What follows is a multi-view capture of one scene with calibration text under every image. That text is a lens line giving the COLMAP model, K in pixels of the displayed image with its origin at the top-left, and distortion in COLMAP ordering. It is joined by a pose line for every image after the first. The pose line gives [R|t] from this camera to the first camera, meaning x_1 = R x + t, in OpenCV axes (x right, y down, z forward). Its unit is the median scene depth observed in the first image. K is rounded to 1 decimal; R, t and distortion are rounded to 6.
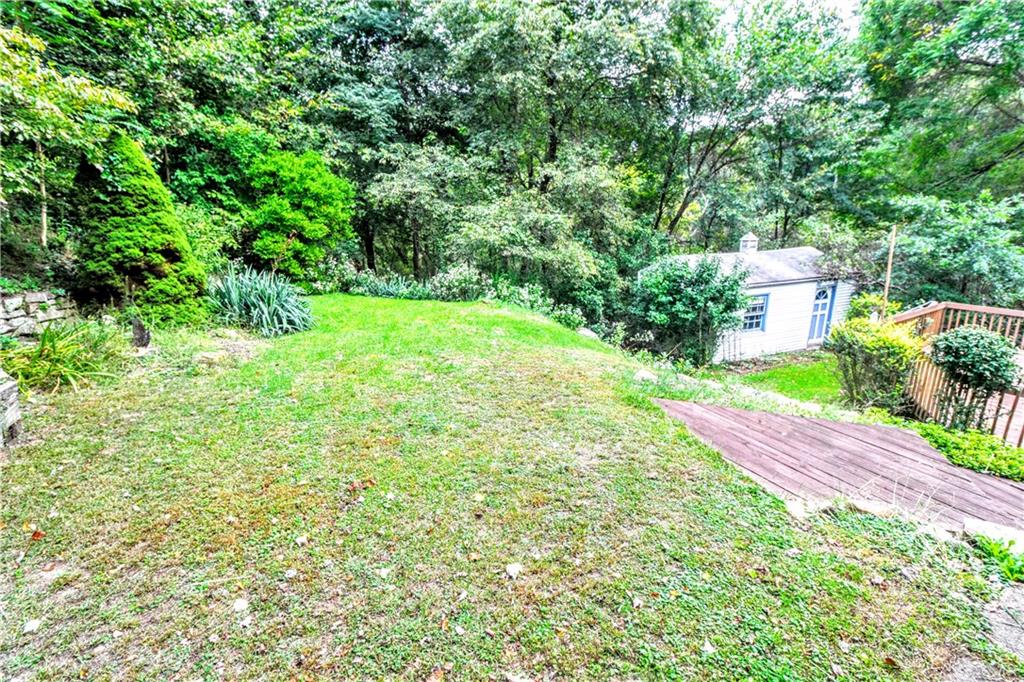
lens RADIAL K [[480.0, 0, 508.4], [0, 480.0, 342.0], [0, 0, 1]] dist [-0.024114, -0.001015]
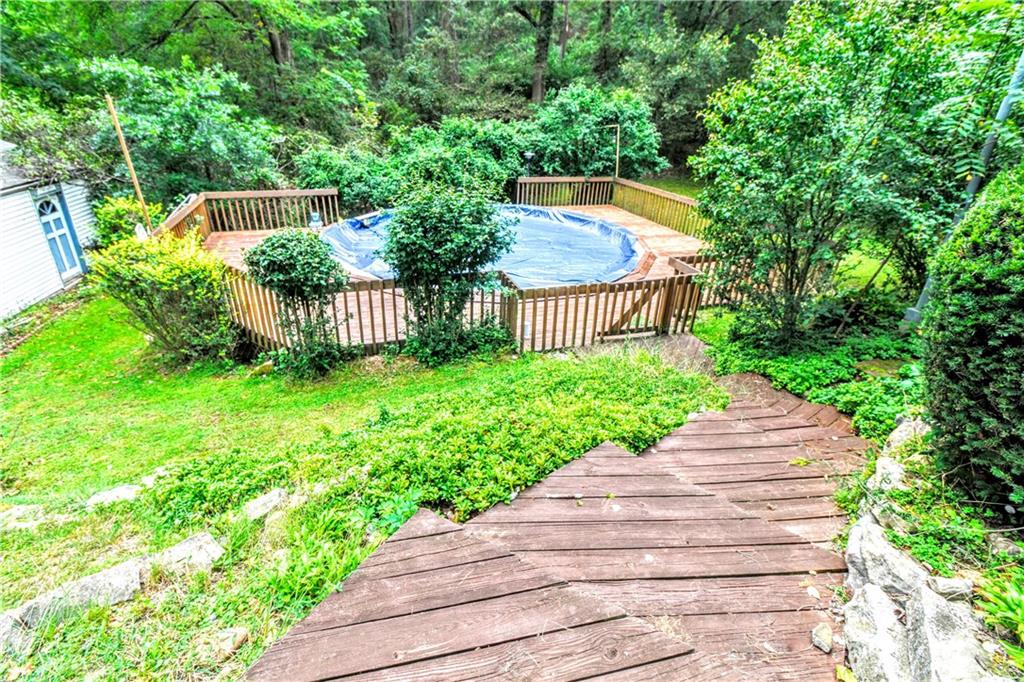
lens RADIAL K [[480.0, 0, 508.8], [0, 480.0, 344.9], [0, 0, 1]] dist [-0.024114, -0.001015]
pose [[0.218770, -0.419474, 0.881012, 0.137379], [0.211620, 0.901790, 0.376818, -0.036580], [-0.952553, 0.104004, 0.286053, 0.203449]]
